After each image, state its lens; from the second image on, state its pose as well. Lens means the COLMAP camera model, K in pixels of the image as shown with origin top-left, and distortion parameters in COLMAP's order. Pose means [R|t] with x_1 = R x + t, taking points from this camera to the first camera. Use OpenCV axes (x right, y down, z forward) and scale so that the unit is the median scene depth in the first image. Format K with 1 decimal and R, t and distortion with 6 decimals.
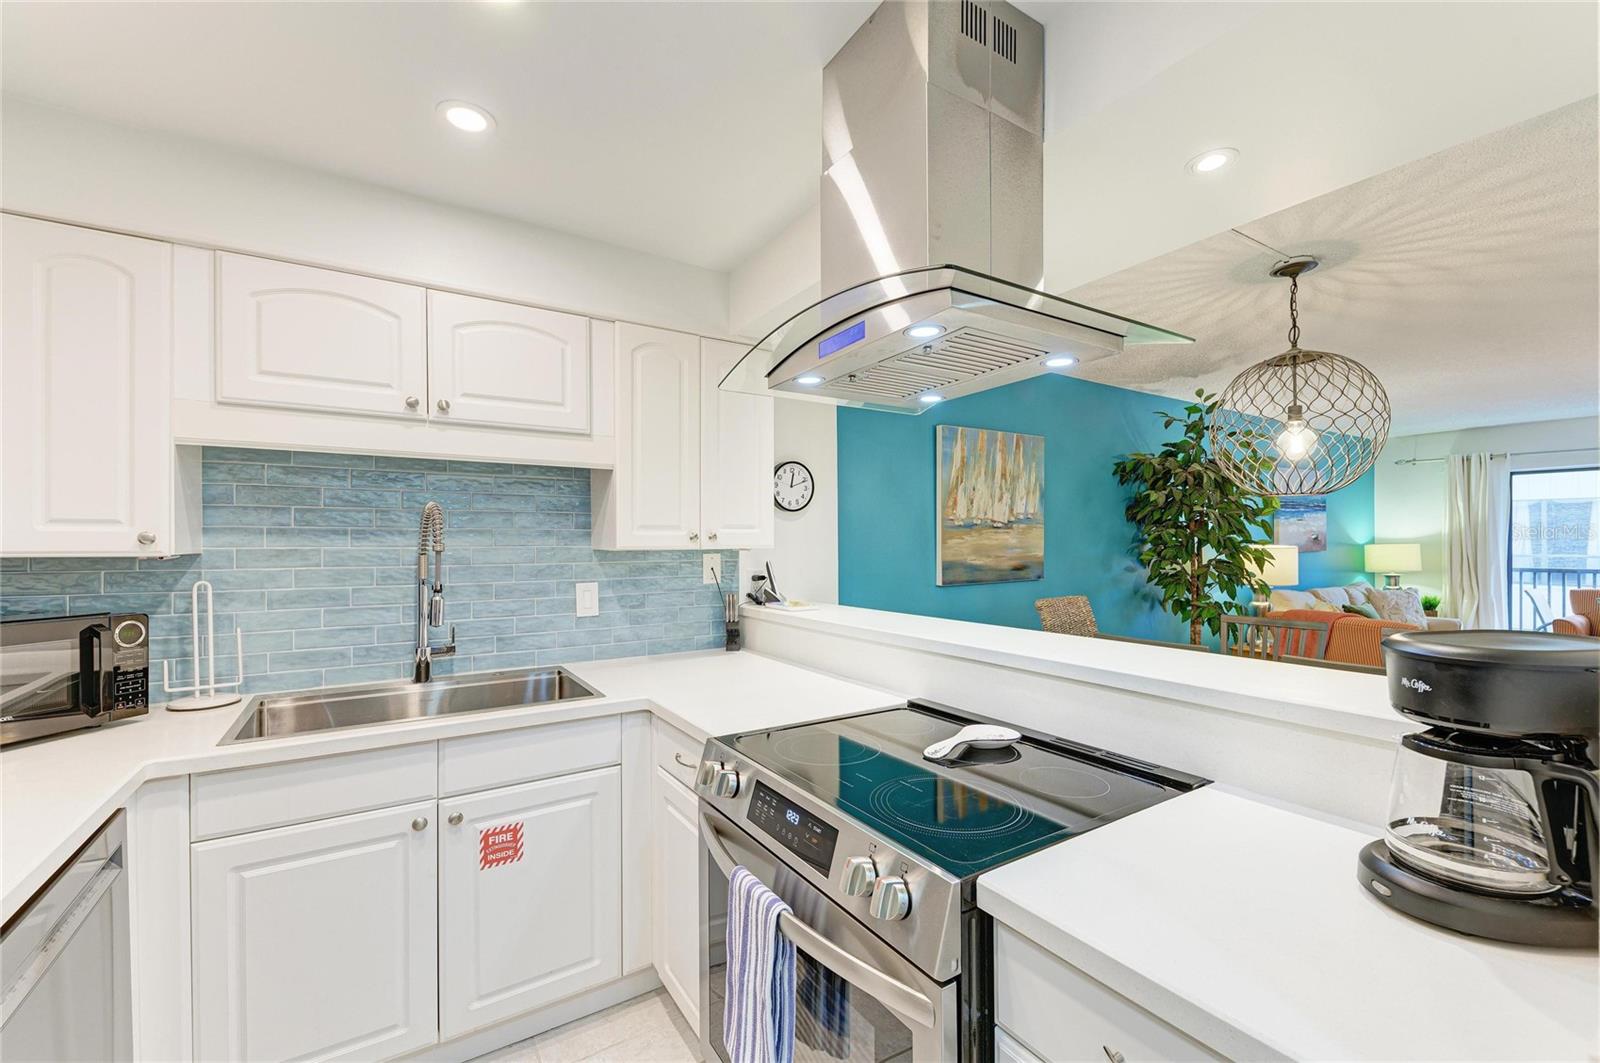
lens RADIAL K [[655.2, 0, 807.7], [0, 655.2, 541.0], [0, 0, 1]] dist [0.002288, -0.000544]
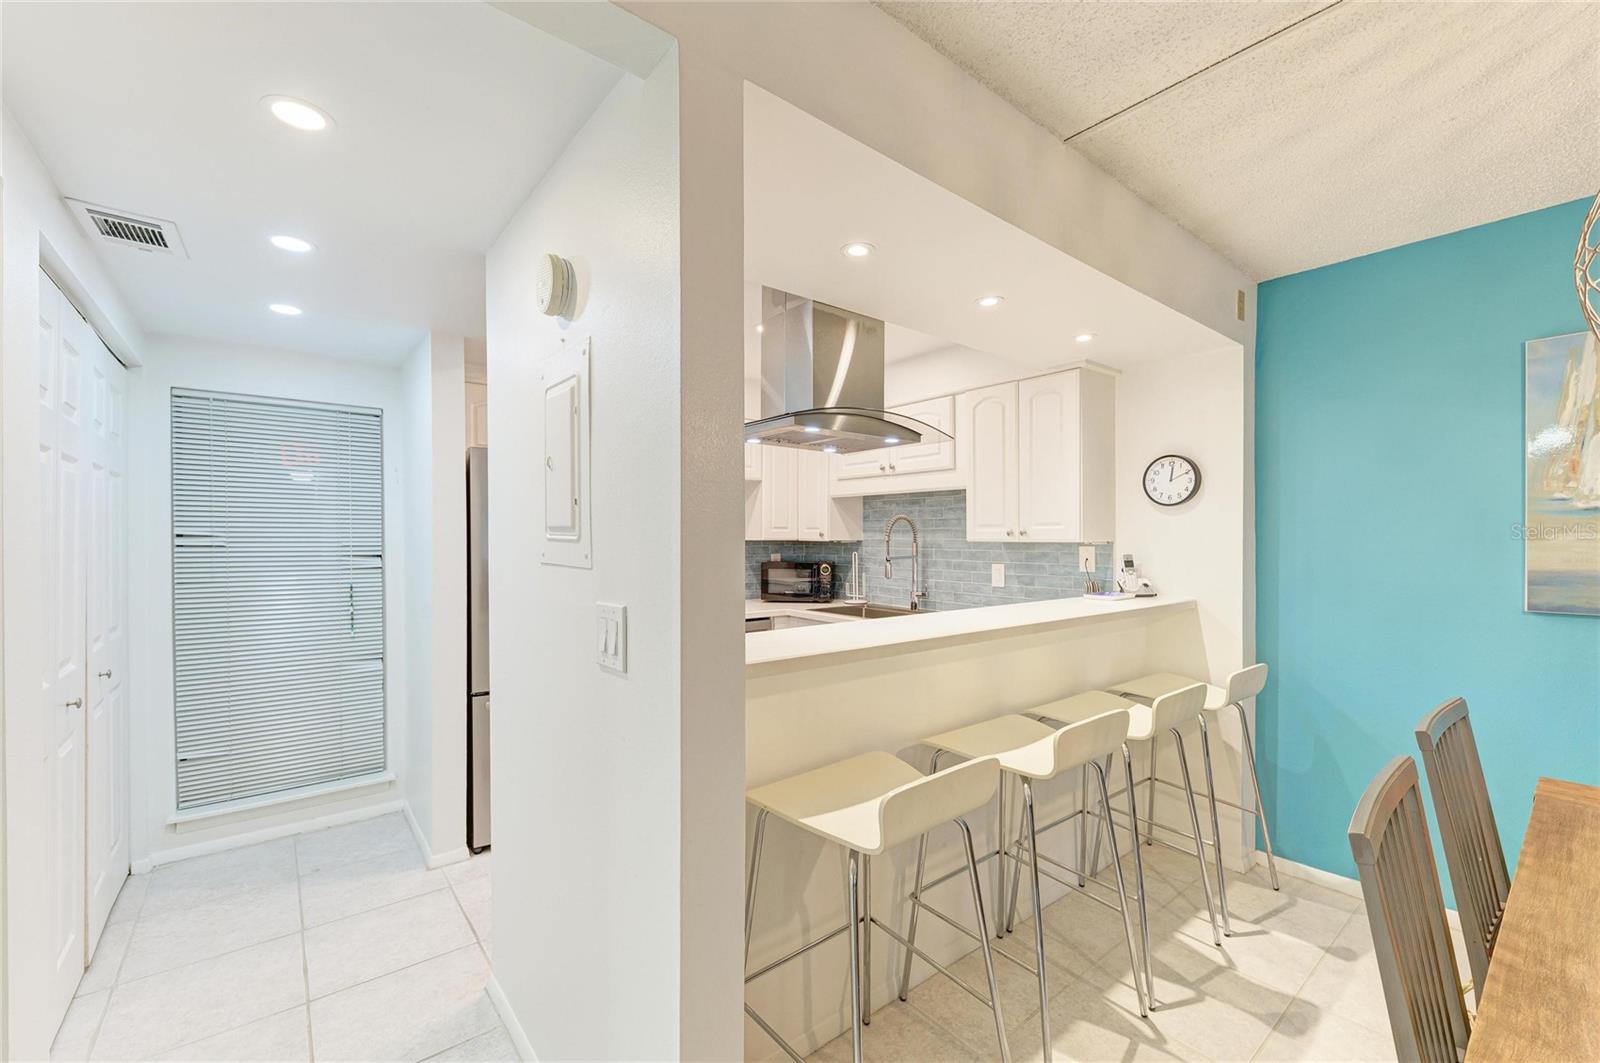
lens RADIAL K [[658.0, 0, 810.7], [0, 658.0, 543.1], [0, 0, 1]] dist [0.008618, -0.000373]
pose [[0.108606, 0.015301, -0.993967, 1.052308], [0.001687, 0.999877, 0.015577, -0.006313], [0.994083, -0.003368, 0.108567, 0.415220]]
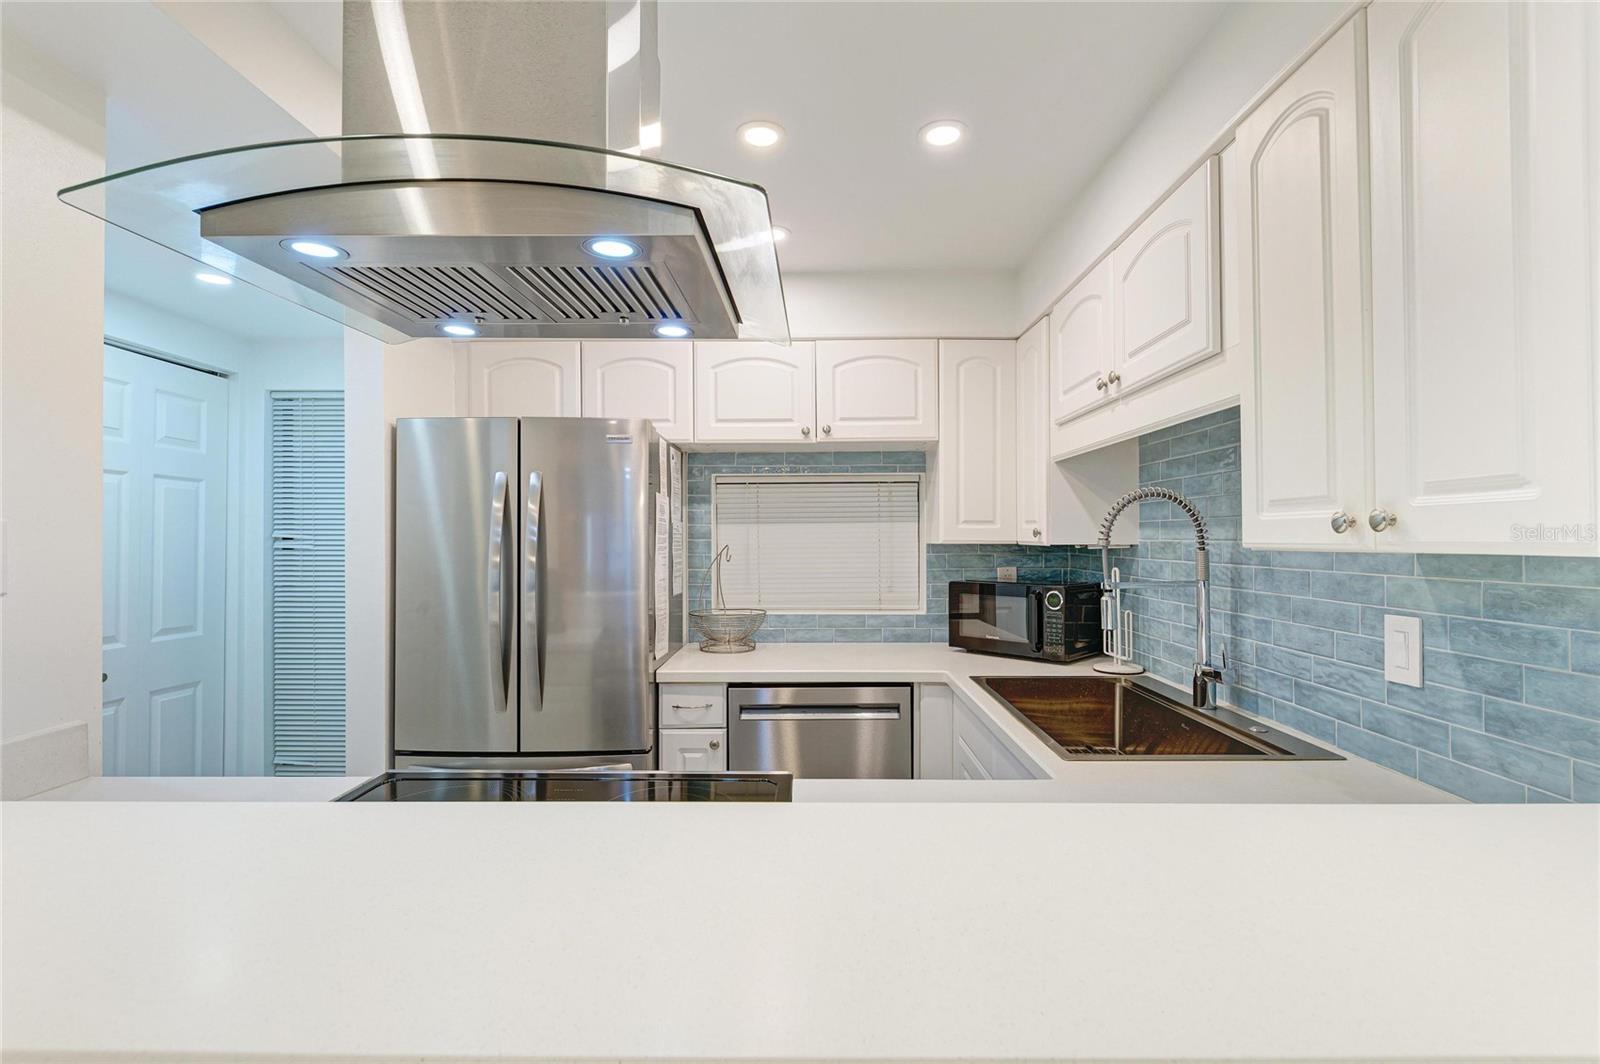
lens RADIAL K [[727.7, 0, 801.3], [0, 727.7, 538.3], [0, 0, 1]] dist [0.001432, 0.000112]
pose [[-0.551038, 0.006588, -0.834454, 0.362706], [0.008189, 0.999963, 0.002488, 0.000087], [0.834440, -0.005462, -0.551071, 0.903511]]
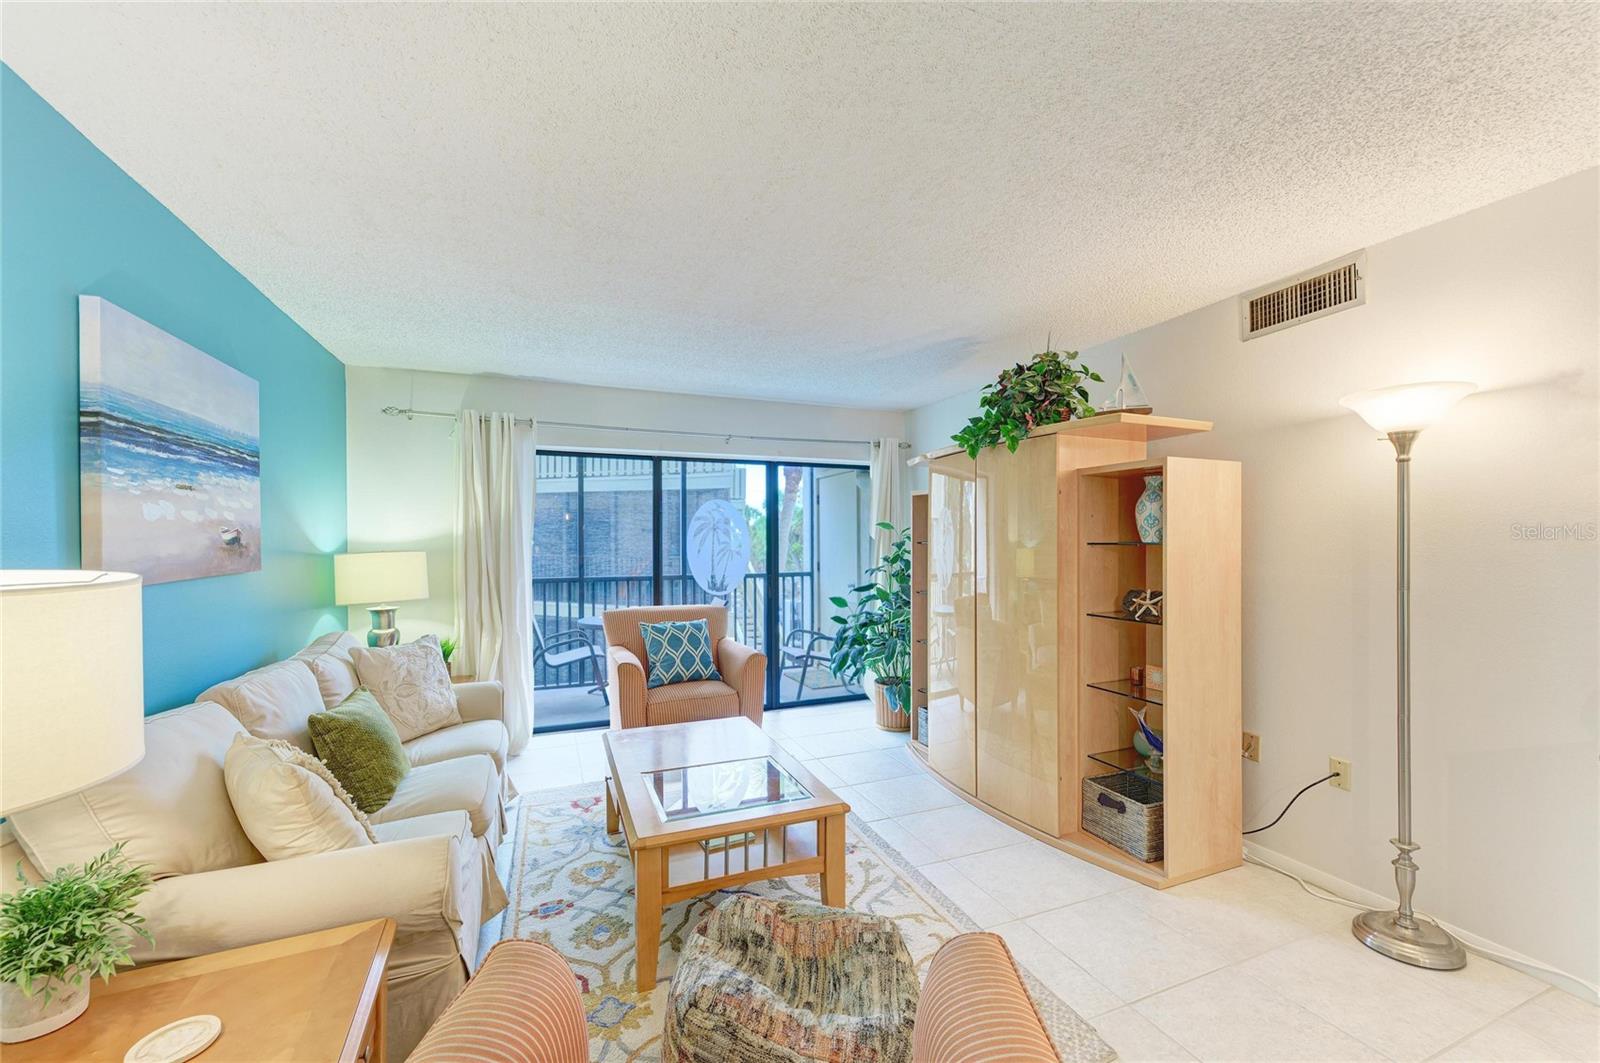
lens RADIAL K [[635.5, 0, 808.0], [0, 635.5, 542.3], [0, 0, 1]] dist [0.015073, -0.008744]
pose [[0.184059, 0.005658, 0.982899, 1.154311], [0.000237, 0.999983, -0.005801, -0.002339], [-0.982915, 0.001300, 0.184055, 1.479515]]
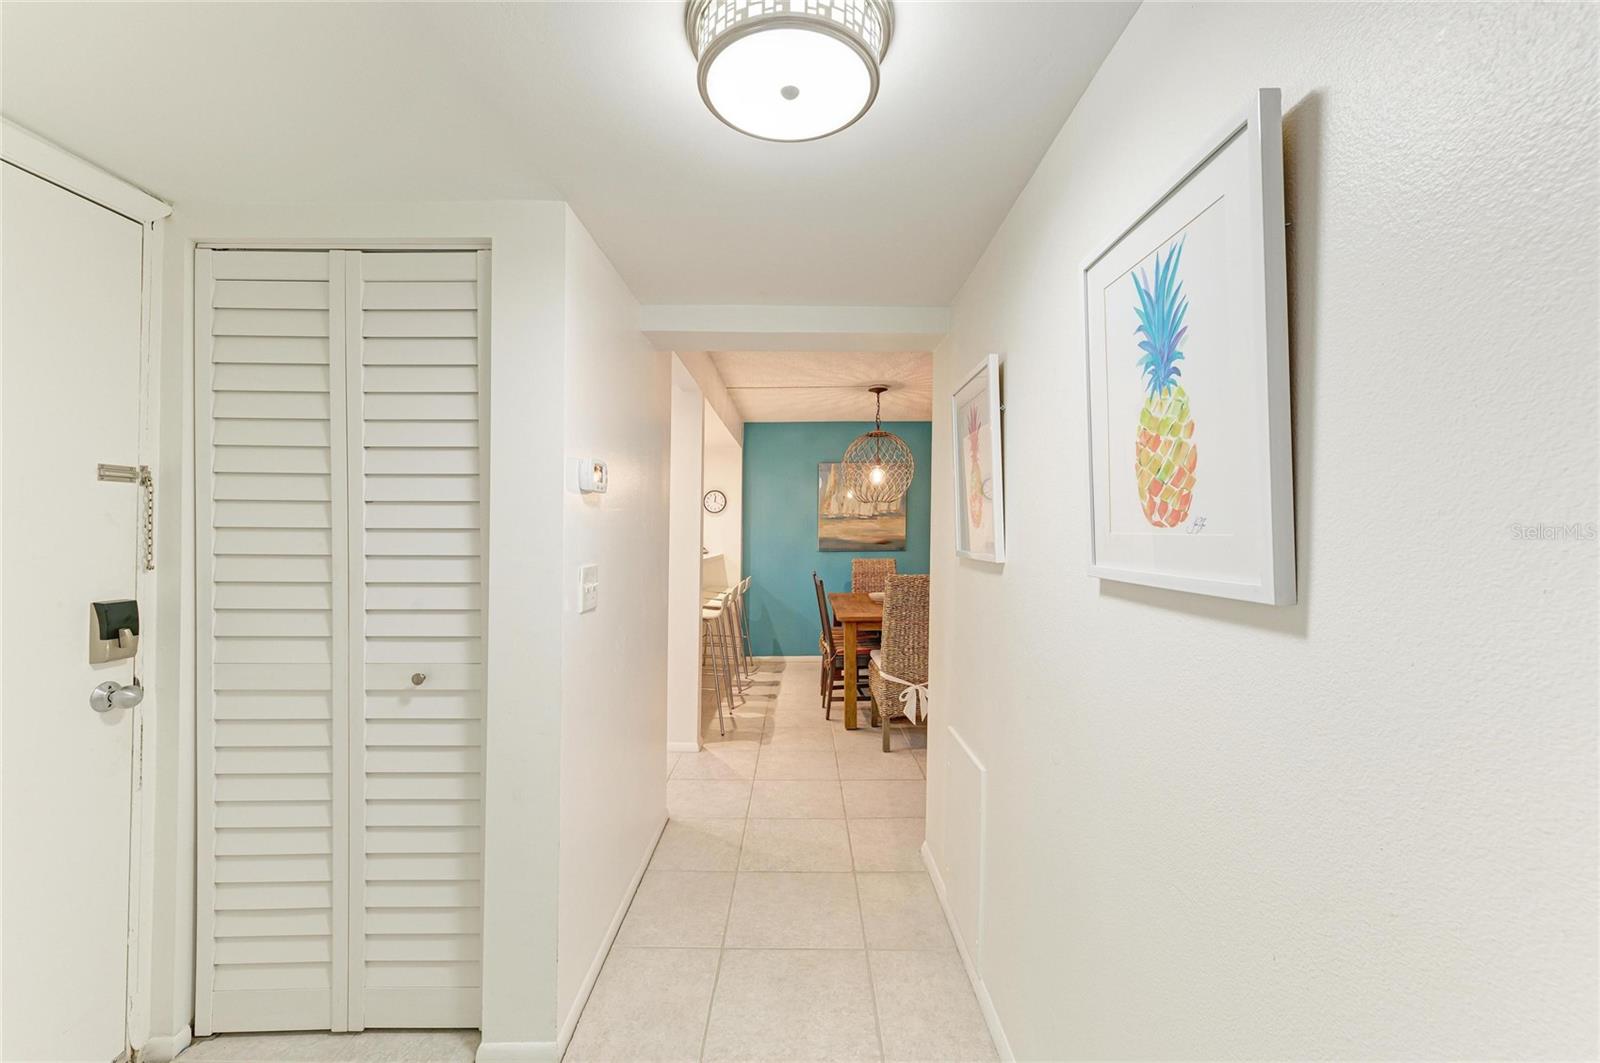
lens RADIAL K [[624.1, 0, 809.7], [0, 624.1, 541.3], [0, 0, 1]] dist [0.009752, -0.006005]
pose [[0.843395, 0.014265, -0.537105, 1.617631], [-0.002857, 0.999752, 0.022065, 0.004860], [0.537287, -0.017075, 0.843227, -0.716094]]
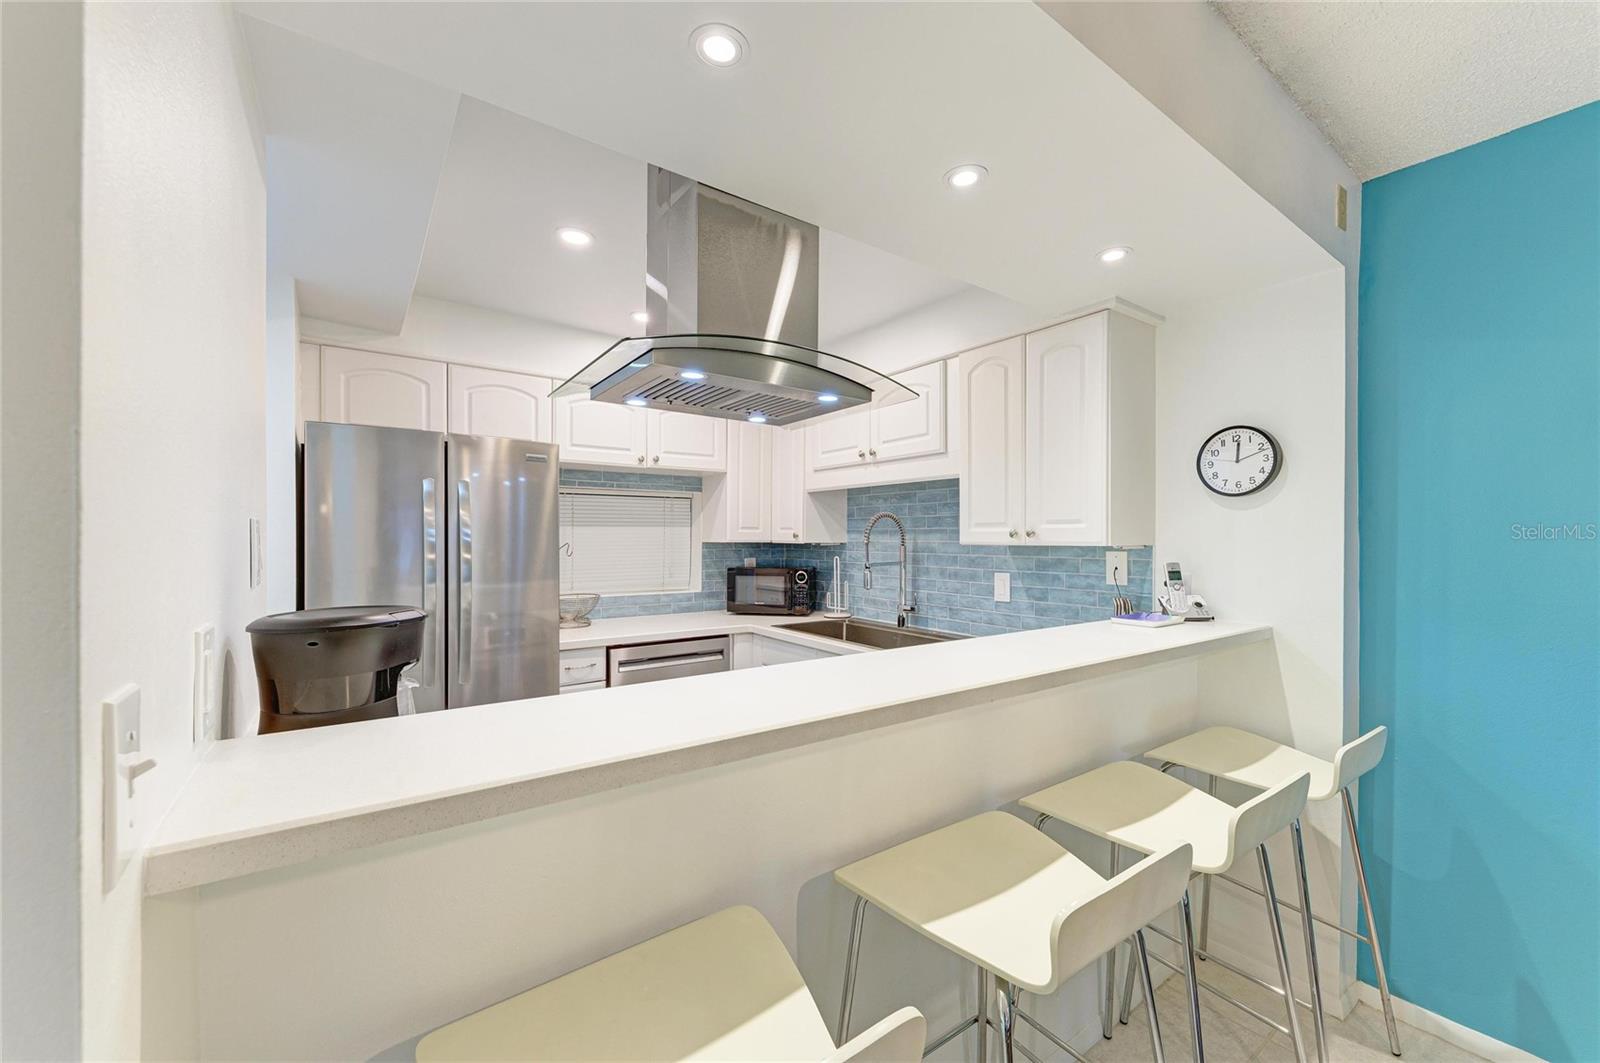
lens RADIAL K [[630.8, 0, 810.2], [0, 630.8, 545.6], [0, 0, 1]] dist [0.008934, -0.005454]
pose [[0.056035, 0.016153, -0.998298, 0.748142], [-0.000380, 0.999869, 0.016157, -0.002634], [0.998429, -0.000526, 0.056033, 0.581885]]
